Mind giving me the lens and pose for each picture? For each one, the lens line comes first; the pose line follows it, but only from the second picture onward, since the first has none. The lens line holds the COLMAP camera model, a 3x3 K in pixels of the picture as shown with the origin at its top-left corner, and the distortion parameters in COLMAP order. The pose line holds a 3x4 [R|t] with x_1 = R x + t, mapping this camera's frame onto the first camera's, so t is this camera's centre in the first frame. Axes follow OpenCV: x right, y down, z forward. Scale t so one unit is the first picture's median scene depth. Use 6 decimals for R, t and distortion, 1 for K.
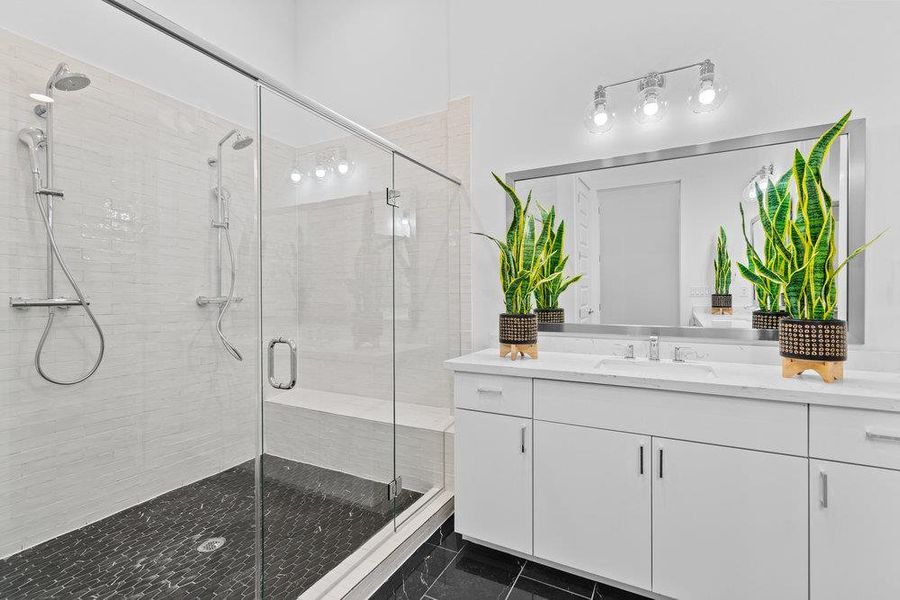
lens RADIAL K [[405.0, 0, 437.0], [0, 405.0, 299.1], [0, 0, 1]] dist [-0.000966, 0.000023]
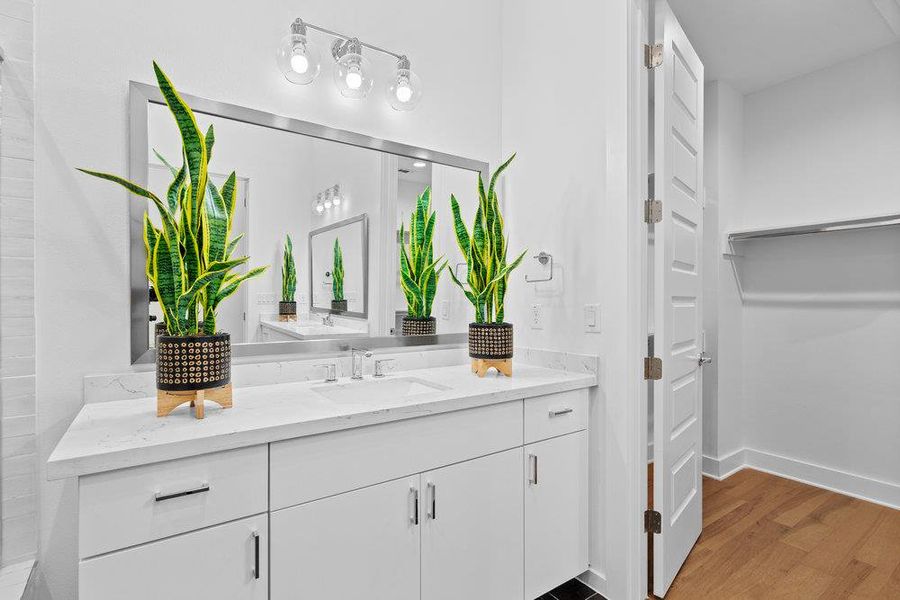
lens RADIAL K [[429.8, 0, 442.1], [0, 429.8, 302.8], [0, 0, 1]] dist [-0.000133, -0.000231]
pose [[0.471520, 0.001680, 0.881854, -0.181116], [0.005722, 0.999971, -0.004965, -0.003032], [-0.881837, 0.007387, 0.471497, 0.443686]]
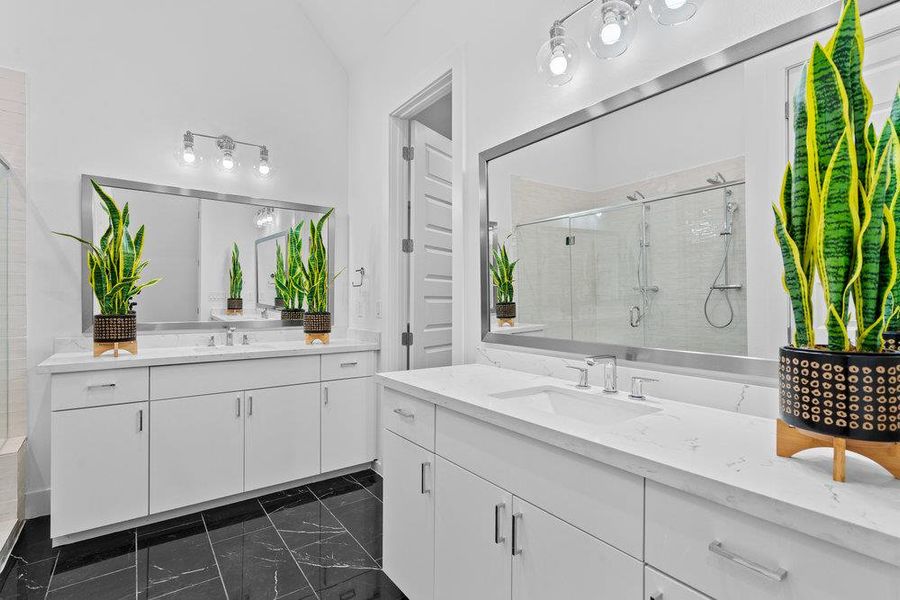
lens RADIAL K [[417.5, 0, 445.7], [0, 417.5, 300.7], [0, 0, 1]] dist [0.001271, 0.000166]
pose [[0.423168, 0.004101, 0.906042, -0.474059], [0.001235, 0.999986, -0.005103, 0.006213], [-0.906051, 0.003278, 0.423157, -0.294230]]
